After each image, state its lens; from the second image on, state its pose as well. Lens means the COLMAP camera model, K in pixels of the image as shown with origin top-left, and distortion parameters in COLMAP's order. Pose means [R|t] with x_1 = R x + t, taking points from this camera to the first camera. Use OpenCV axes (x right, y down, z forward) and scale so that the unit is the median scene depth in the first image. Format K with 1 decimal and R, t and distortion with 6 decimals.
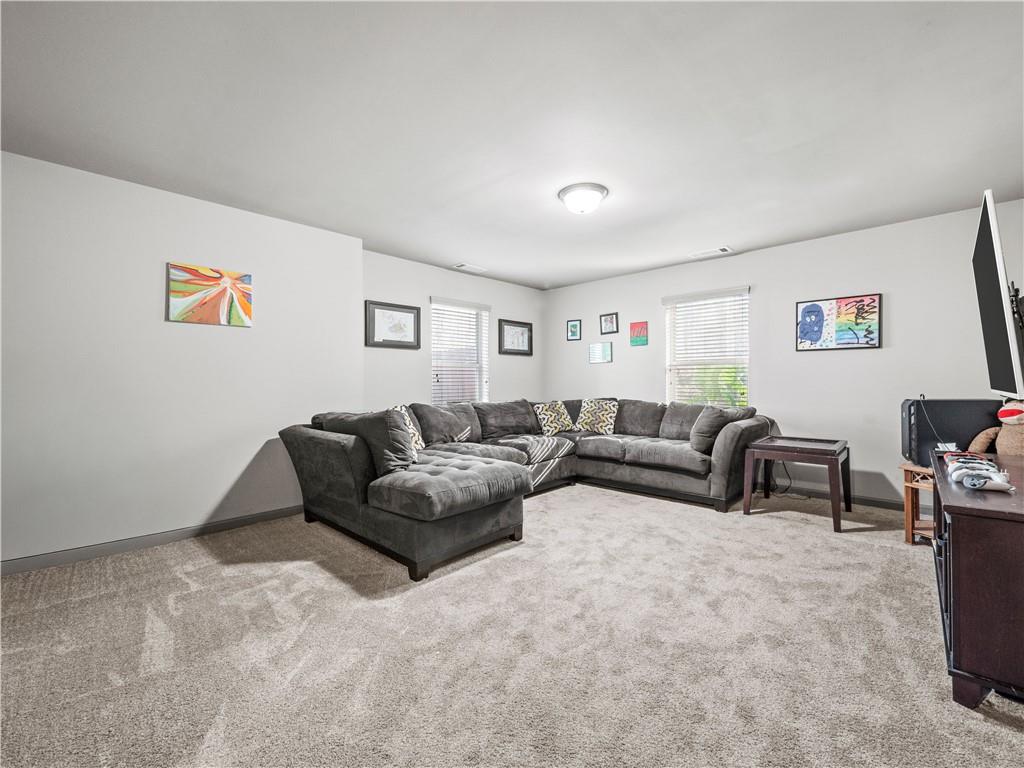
lens RADIAL K [[433.4, 0, 508.2], [0, 433.4, 379.6], [0, 0, 1]] dist [0.003506, 0.000178]
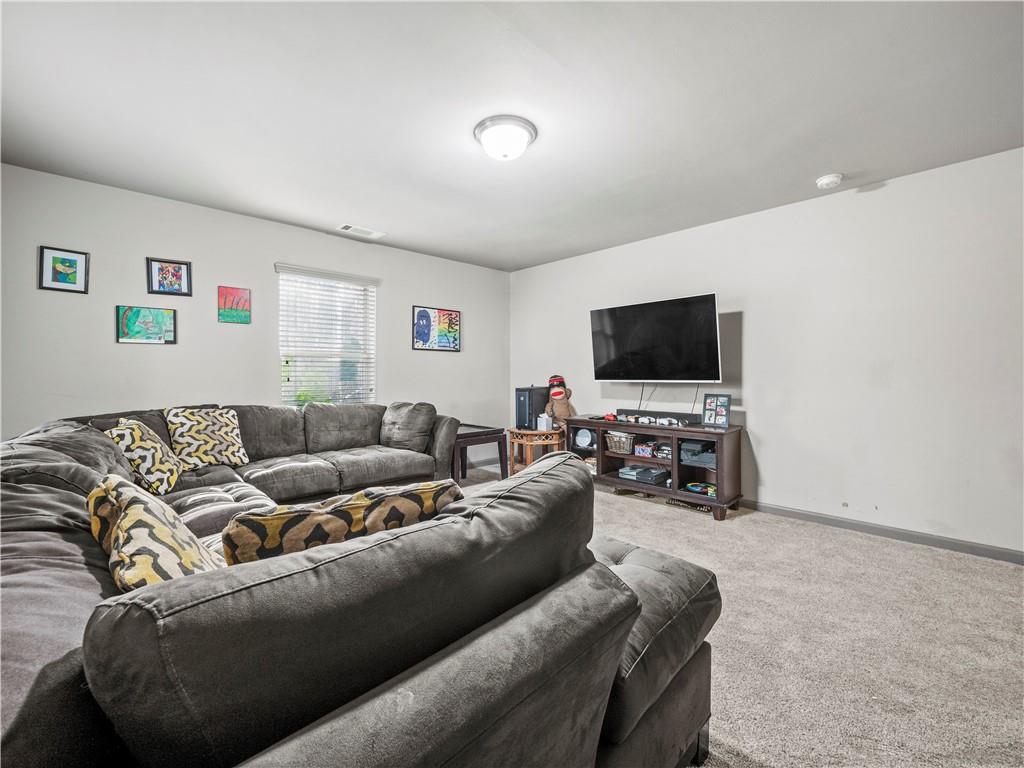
lens RADIAL K [[427.6, 0, 508.4], [0, 427.6, 380.1], [0, 0, 1]] dist [-0.001907, -0.000477]
pose [[0.062284, -0.008422, 0.998023, -0.418893], [-0.000720, 0.999964, 0.008483, 0.003268], [-0.998058, -0.001247, 0.062275, 0.702615]]
